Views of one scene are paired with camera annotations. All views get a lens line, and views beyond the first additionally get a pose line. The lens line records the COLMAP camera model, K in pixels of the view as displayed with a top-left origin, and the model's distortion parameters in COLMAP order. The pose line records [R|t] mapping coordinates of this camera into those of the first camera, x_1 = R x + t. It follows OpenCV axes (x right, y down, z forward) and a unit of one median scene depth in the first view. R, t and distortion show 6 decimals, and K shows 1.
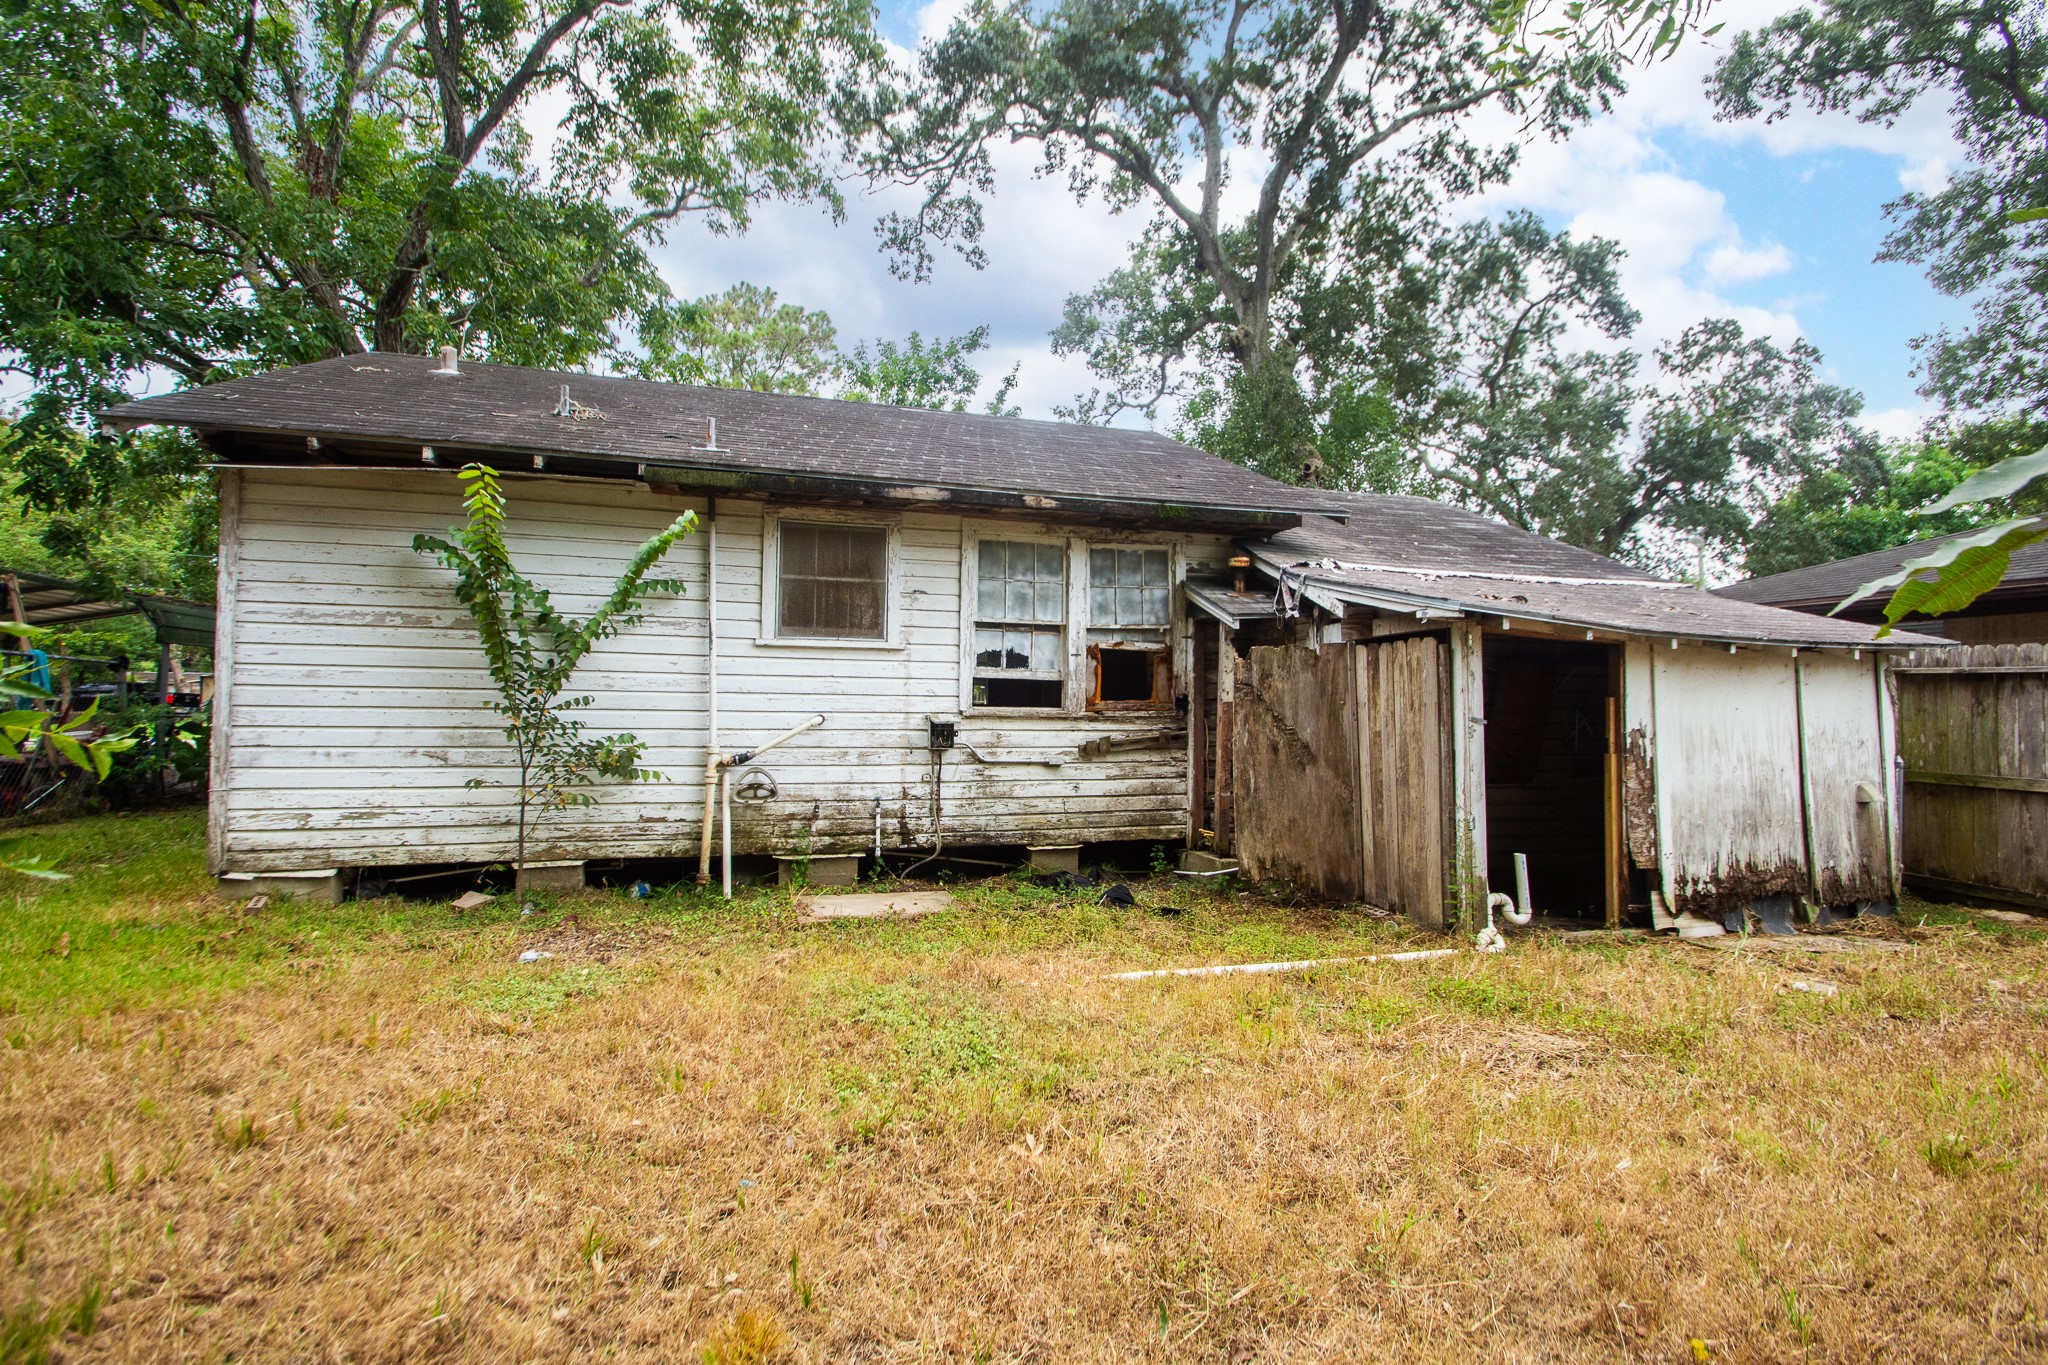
lens RADIAL K [[912.7, 0, 1020.9], [0, 912.7, 674.0], [0, 0, 1]] dist [0.003268, -0.003217]
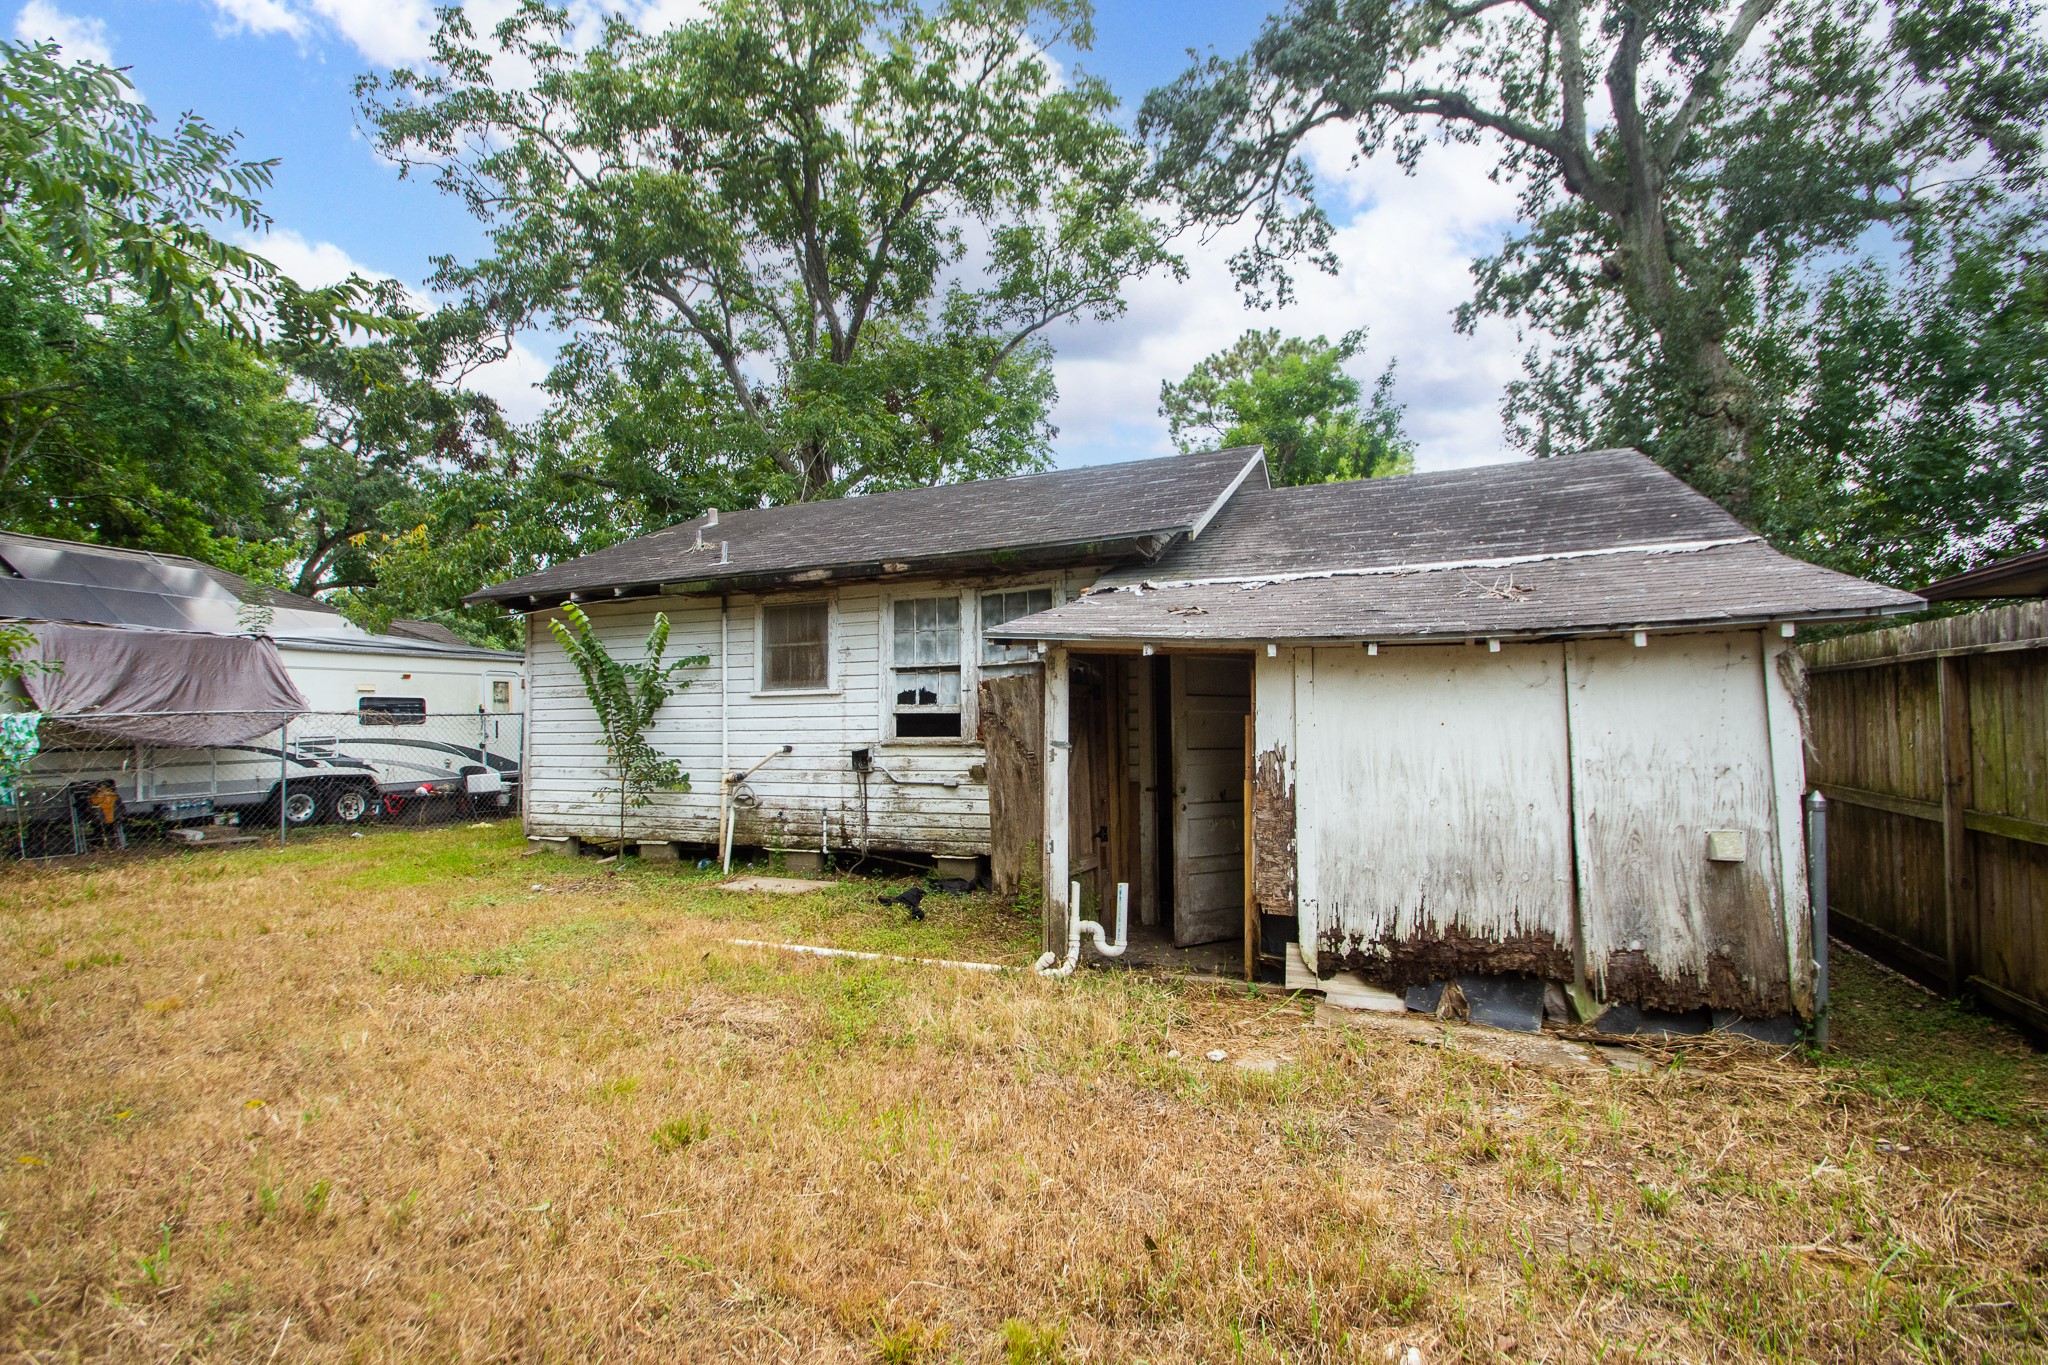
lens RADIAL K [[912.7, 0, 1022.6], [0, 912.7, 693.0], [0, 0, 1]] dist [0.003268, -0.003217]
pose [[0.776962, -0.047833, -0.627728, 0.897016], [0.040441, 0.998842, -0.026057, 0.015968], [0.628247, -0.005141, 0.777997, 0.161348]]
